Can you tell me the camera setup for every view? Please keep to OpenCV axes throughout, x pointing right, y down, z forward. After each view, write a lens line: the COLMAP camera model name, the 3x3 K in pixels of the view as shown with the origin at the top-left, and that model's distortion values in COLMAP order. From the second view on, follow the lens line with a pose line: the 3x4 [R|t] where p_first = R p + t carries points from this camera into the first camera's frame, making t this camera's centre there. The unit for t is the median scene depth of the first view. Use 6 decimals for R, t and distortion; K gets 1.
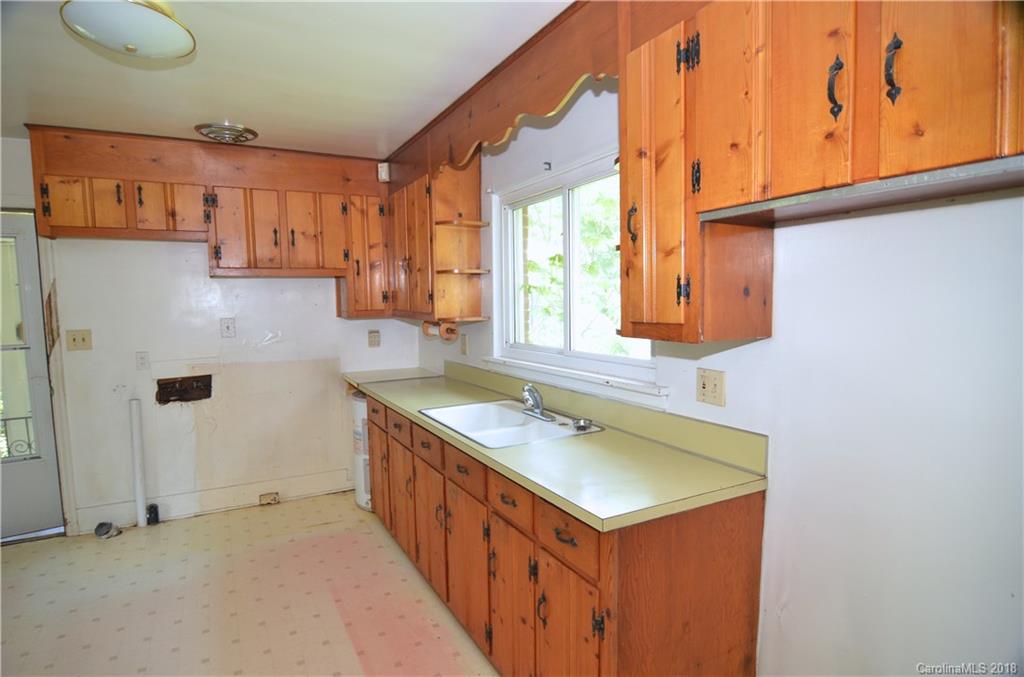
lens RADIAL K [[549.7, 0, 502.2], [0, 549.7, 344.9], [0, 0, 1]] dist [-0.013521, -0.001747]
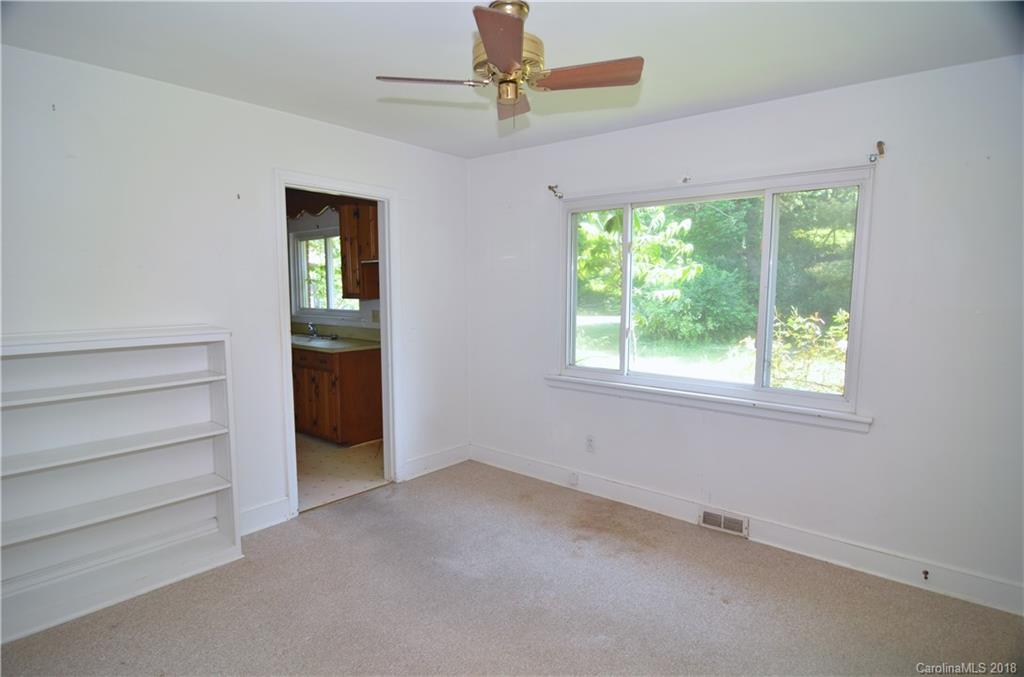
lens RADIAL K [[549.7, 0, 502.2], [0, 549.7, 344.9], [0, 0, 1]] dist [-0.013521, -0.001747]
pose [[0.928684, -0.025807, 0.369972, -0.058594], [0.019698, 0.999600, 0.020283, 0.131753], [-0.370348, -0.011549, 0.928821, -1.410003]]
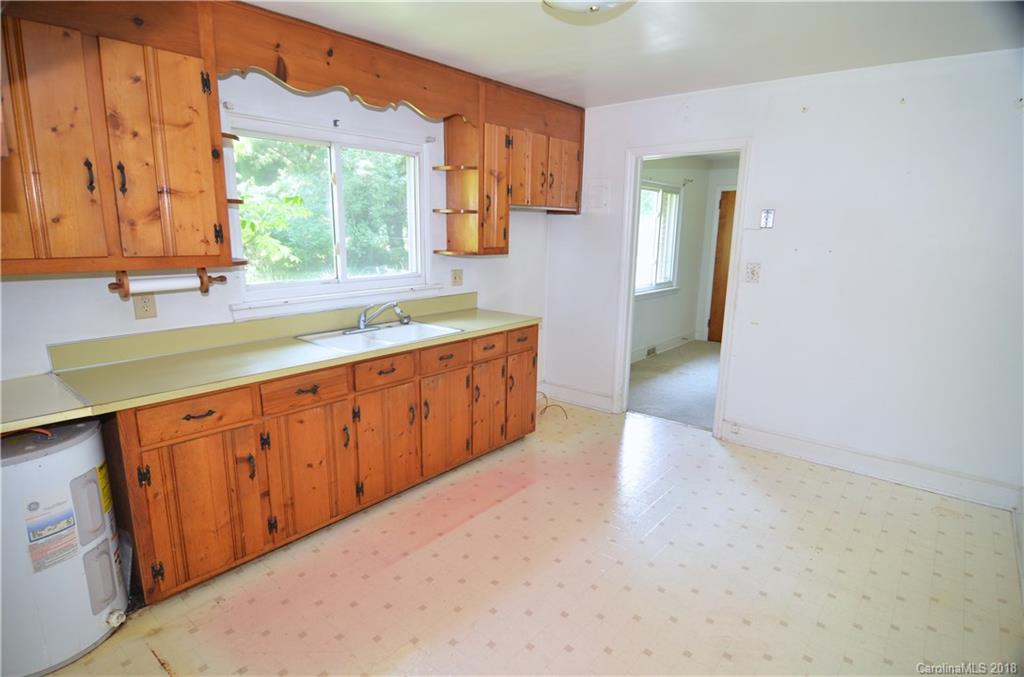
lens RADIAL K [[549.7, 0, 502.2], [0, 549.7, 344.9], [0, 0, 1]] dist [-0.013521, -0.001747]
pose [[-0.381956, -0.182309, 0.906020, -1.237874], [0.077024, 0.970660, 0.227787, -0.106944], [-0.920965, 0.156790, -0.356707, 1.187181]]
